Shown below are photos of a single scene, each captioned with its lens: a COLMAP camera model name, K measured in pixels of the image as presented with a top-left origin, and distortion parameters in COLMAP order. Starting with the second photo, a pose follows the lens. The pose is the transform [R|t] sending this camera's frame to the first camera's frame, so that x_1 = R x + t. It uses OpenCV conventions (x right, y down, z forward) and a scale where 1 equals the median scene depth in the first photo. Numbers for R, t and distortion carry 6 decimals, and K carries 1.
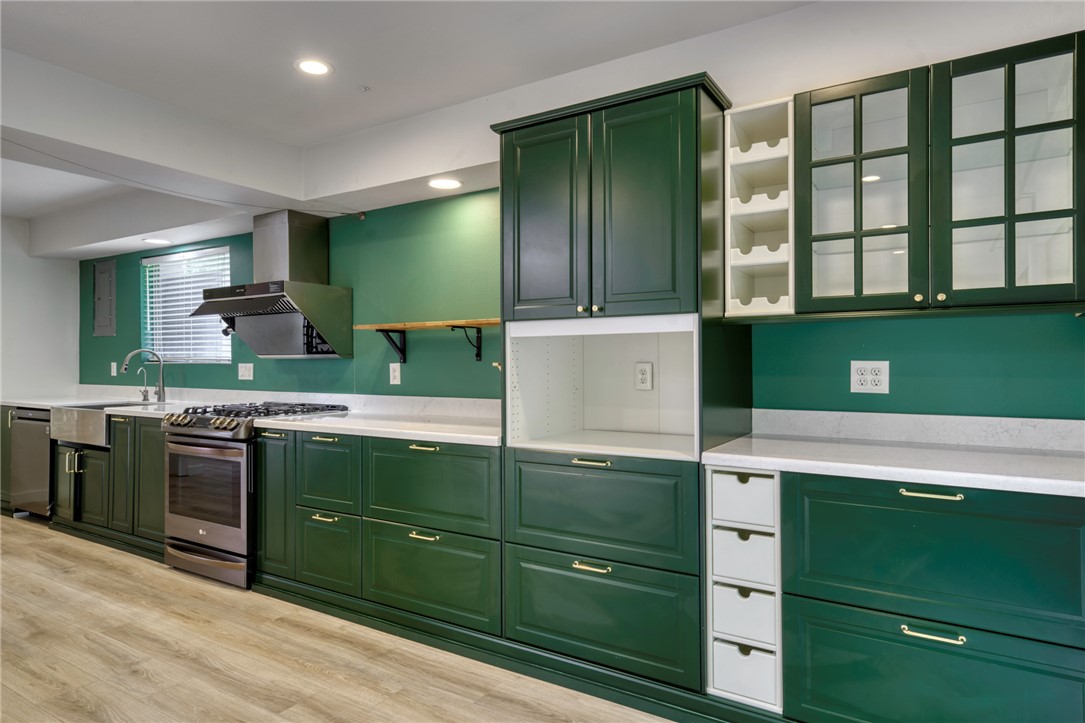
lens RADIAL K [[609.7, 0, 575.6], [0, 609.7, 361.1], [0, 0, 1]] dist [0.003139, 0.013076]
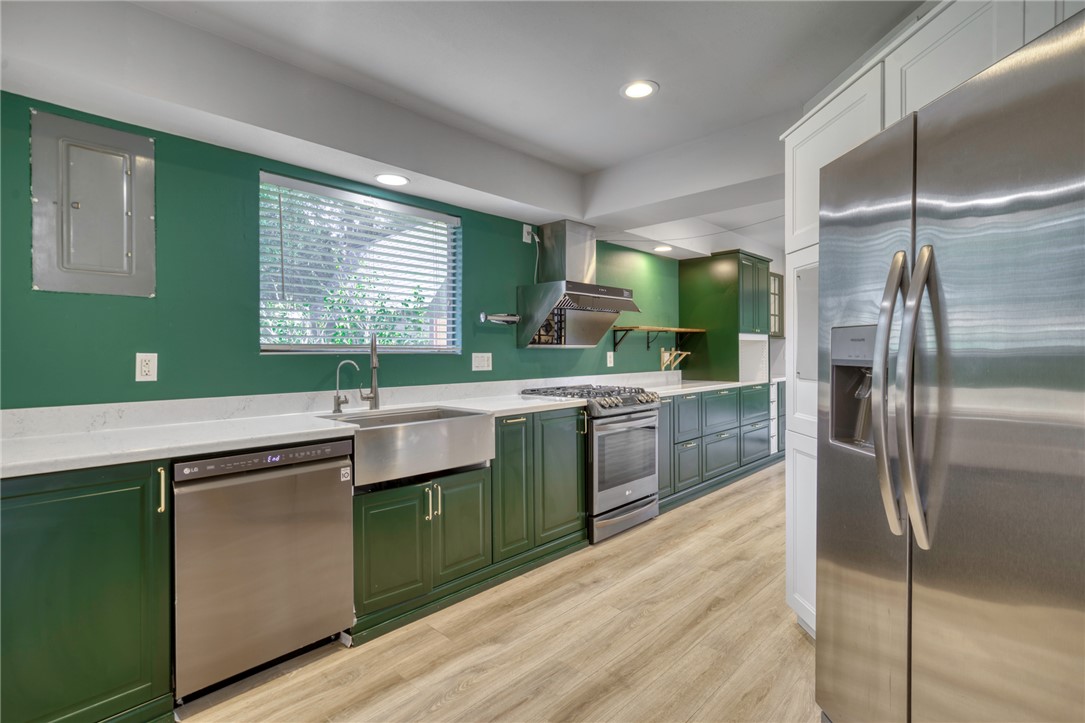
lens RADIAL K [[509.1, 0, 549.6], [0, 509.1, 357.1], [0, 0, 1]] dist [-0.000466, 0.007038]
pose [[0.232972, -0.009301, 0.972439, -2.399714], [0.003693, 0.999956, 0.008679, 0.007284], [-0.972476, 0.001569, 0.232996, 1.364930]]
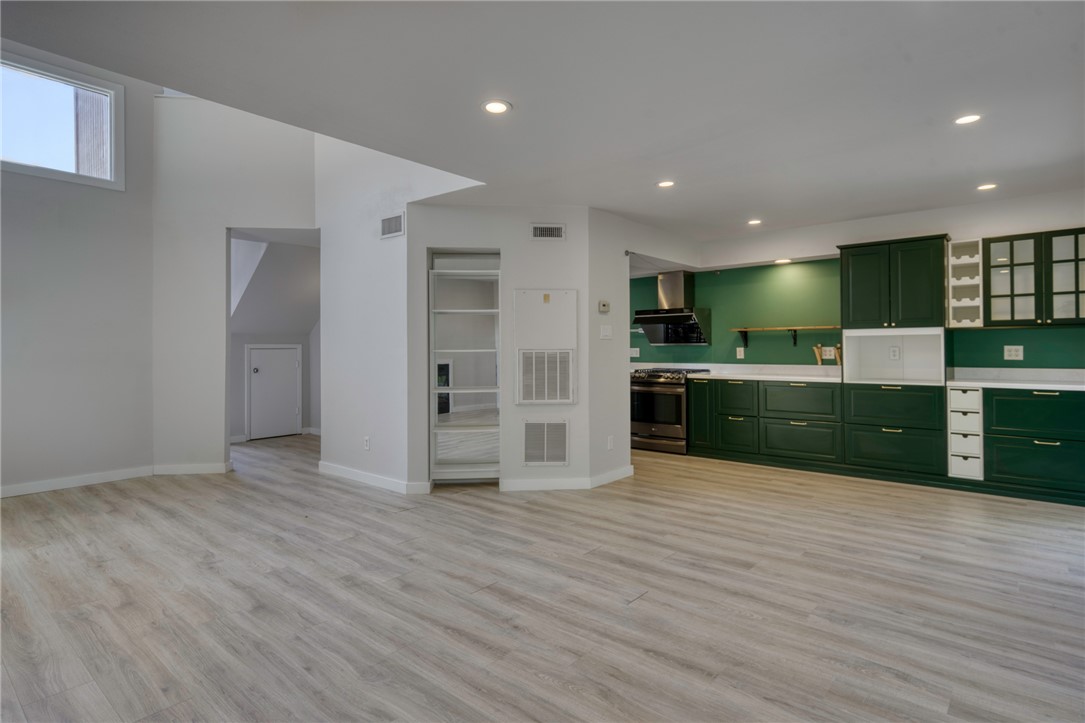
lens RADIAL K [[570.0, 0, 577.2], [0, 570.0, 345.3], [0, 0, 1]] dist [-0.003098, 0.000232]
pose [[0.991553, -0.002681, -0.129678, -0.920690], [0.002170, 0.999989, -0.004079, 0.003759], [0.129687, 0.003763, 0.991548, -1.417192]]
